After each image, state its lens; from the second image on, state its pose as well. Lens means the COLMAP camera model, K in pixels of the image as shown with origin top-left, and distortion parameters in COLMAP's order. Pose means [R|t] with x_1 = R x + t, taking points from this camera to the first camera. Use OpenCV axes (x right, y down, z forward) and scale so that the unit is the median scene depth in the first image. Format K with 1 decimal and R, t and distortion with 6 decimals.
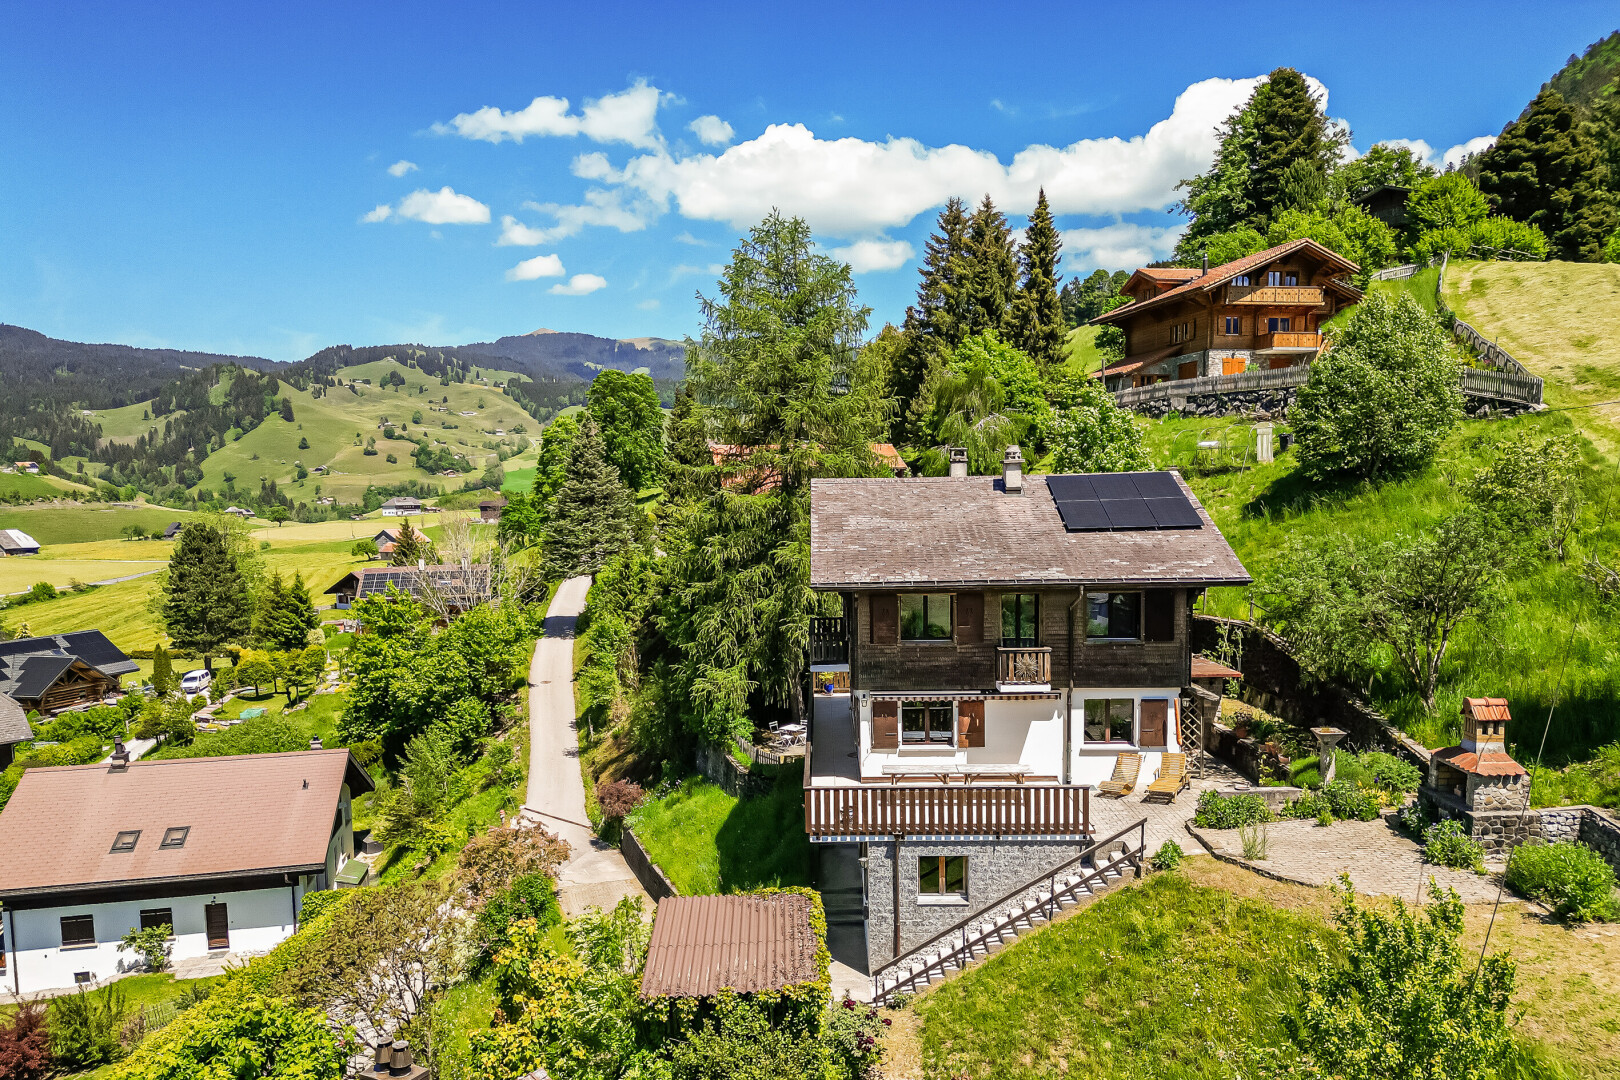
lens RADIAL K [[1150.8, 0, 810.0], [0, 1150.8, 615.0], [0, 0, 1]] dist [0.076645, -0.066423]
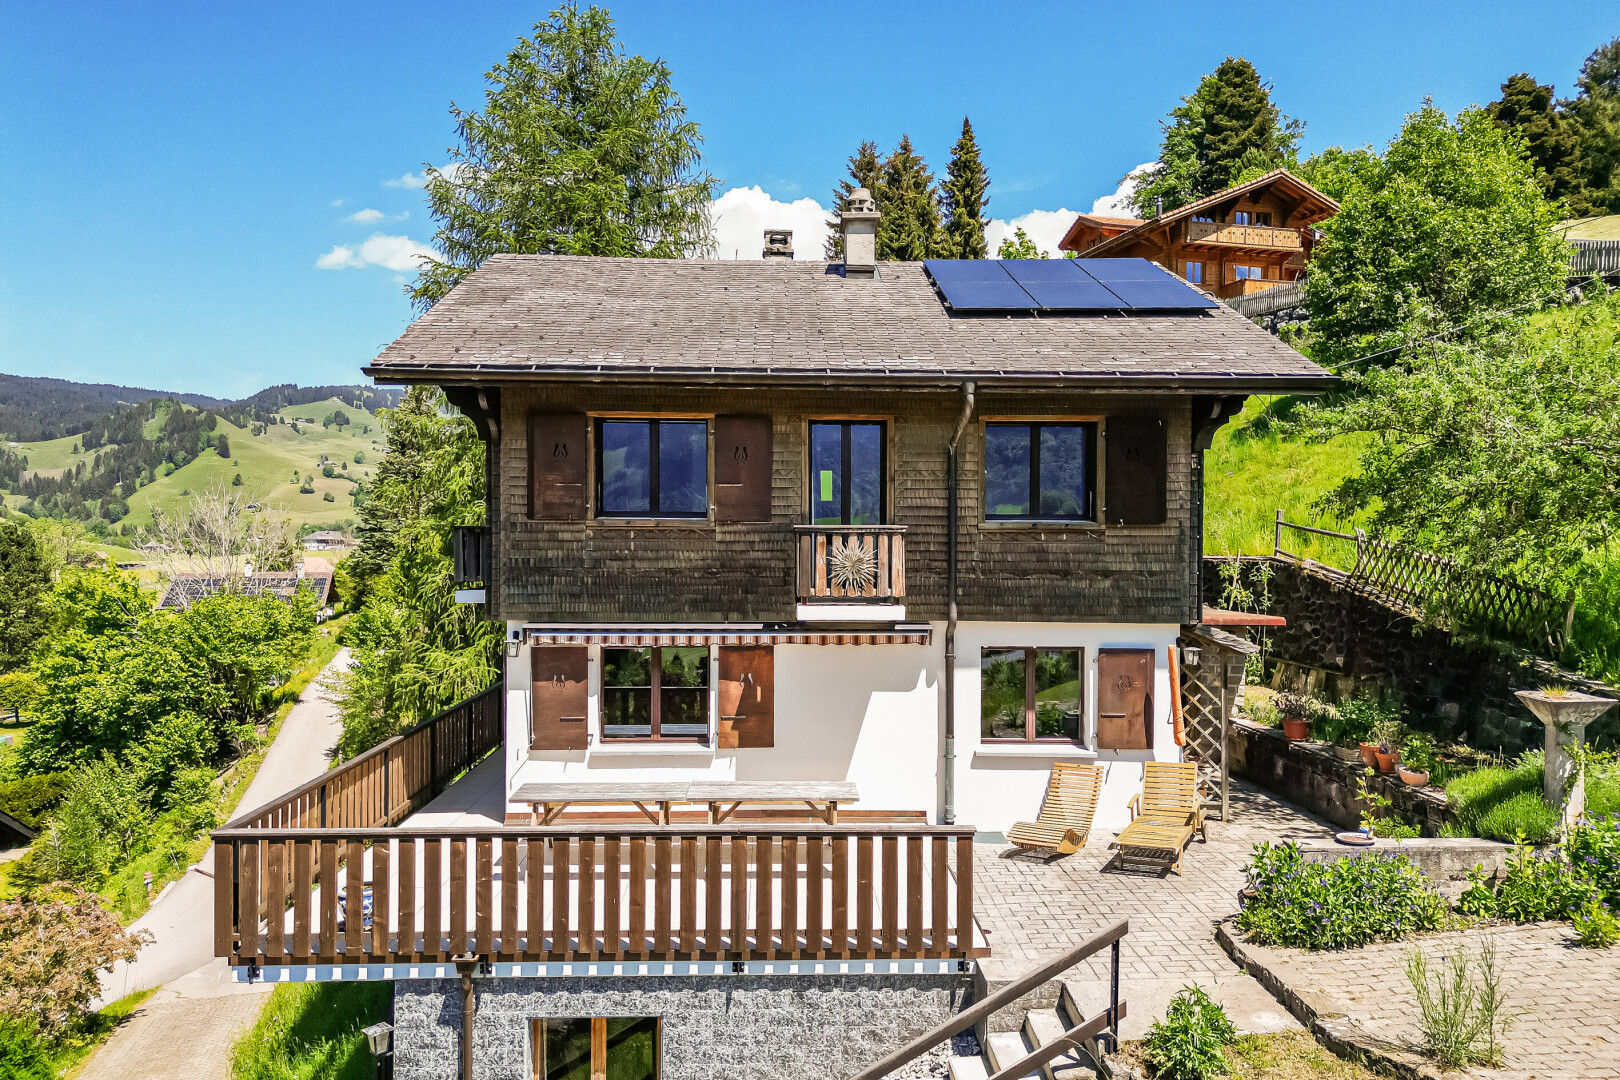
lens RADIAL K [[1148.0, 0, 812.0], [0, 1148.0, 557.9], [0, 0, 1]] dist [0.079246, -0.074206]
pose [[0.998726, 0.020017, 0.046326, 0.064952], [-0.015623, 0.995512, -0.093335, 0.036549], [-0.047986, 0.092492, 0.994556, 0.237123]]
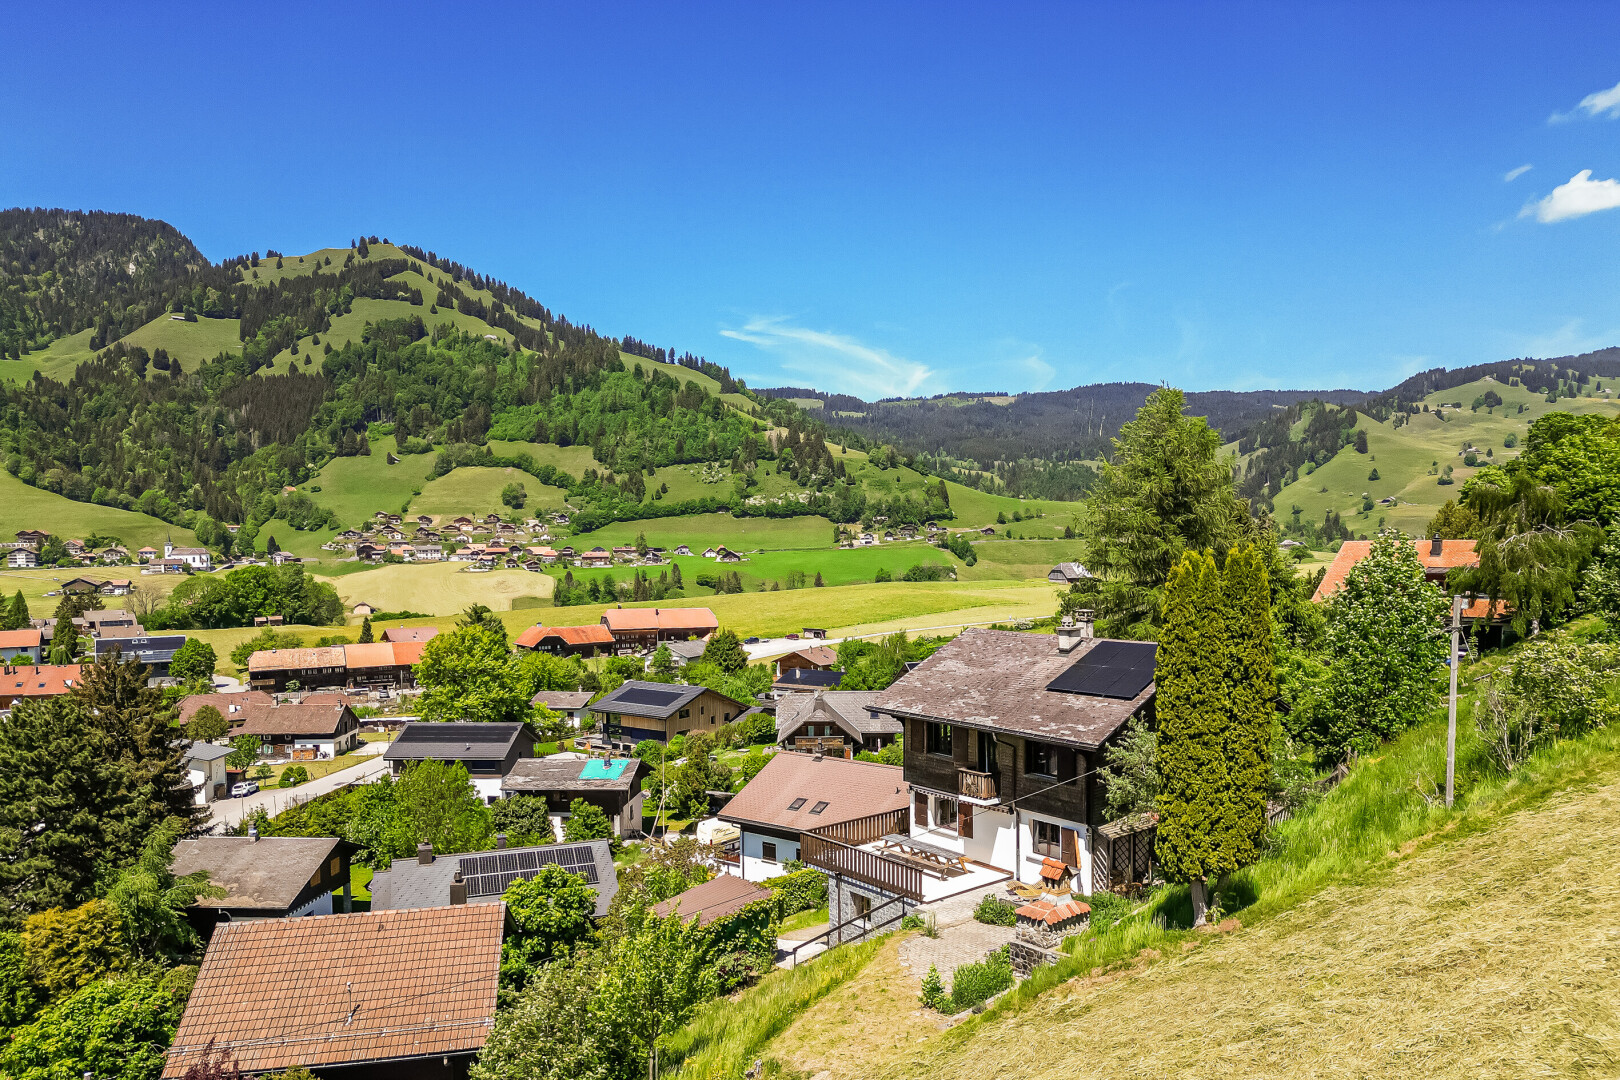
lens RADIAL K [[1150.8, 0, 810.0], [0, 1150.8, 615.0], [0, 0, 1]] dist [0.076645, -0.066423]
pose [[0.644230, 0.064351, -0.762119, 0.478114], [-0.082459, 0.996490, 0.014436, -0.070098], [0.760373, 0.053544, 0.647275, -0.025318]]
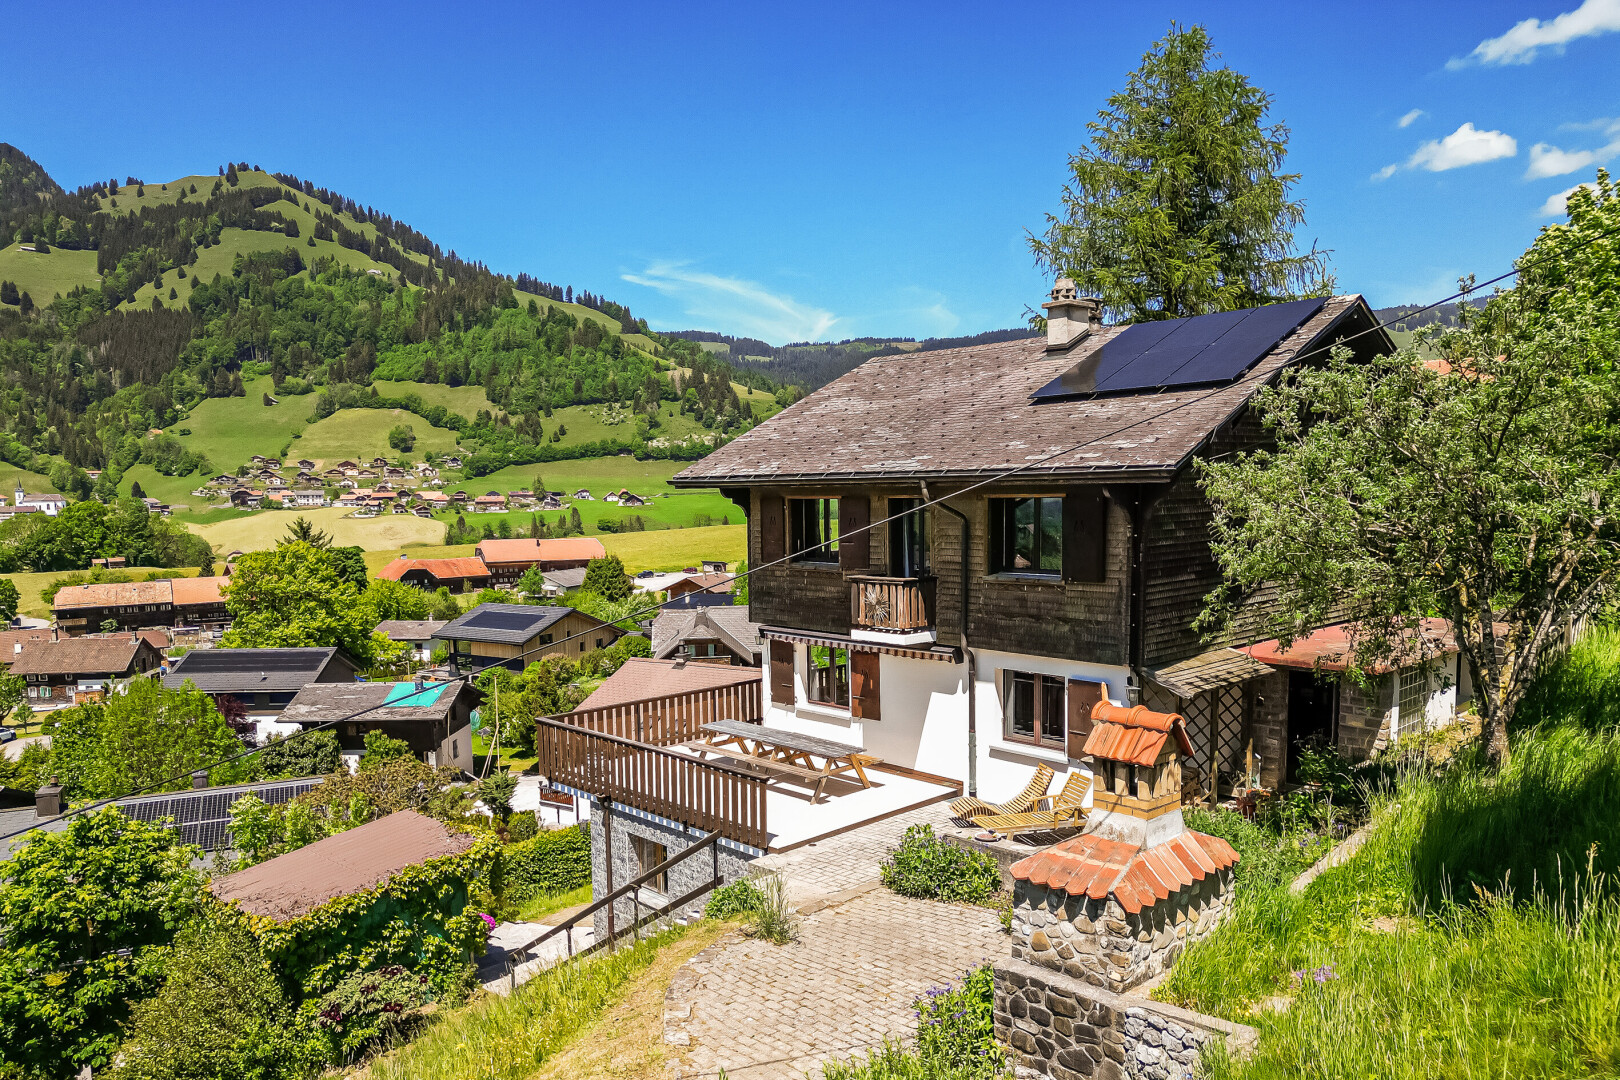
lens RADIAL K [[1150.8, 0, 810.0], [0, 1150.8, 615.0], [0, 0, 1]] dist [0.076645, -0.066423]
pose [[0.701985, 0.086654, -0.706900, 0.272090], [-0.071510, 0.996130, 0.051096, 0.008632], [0.708592, 0.014682, 0.705466, 0.217411]]
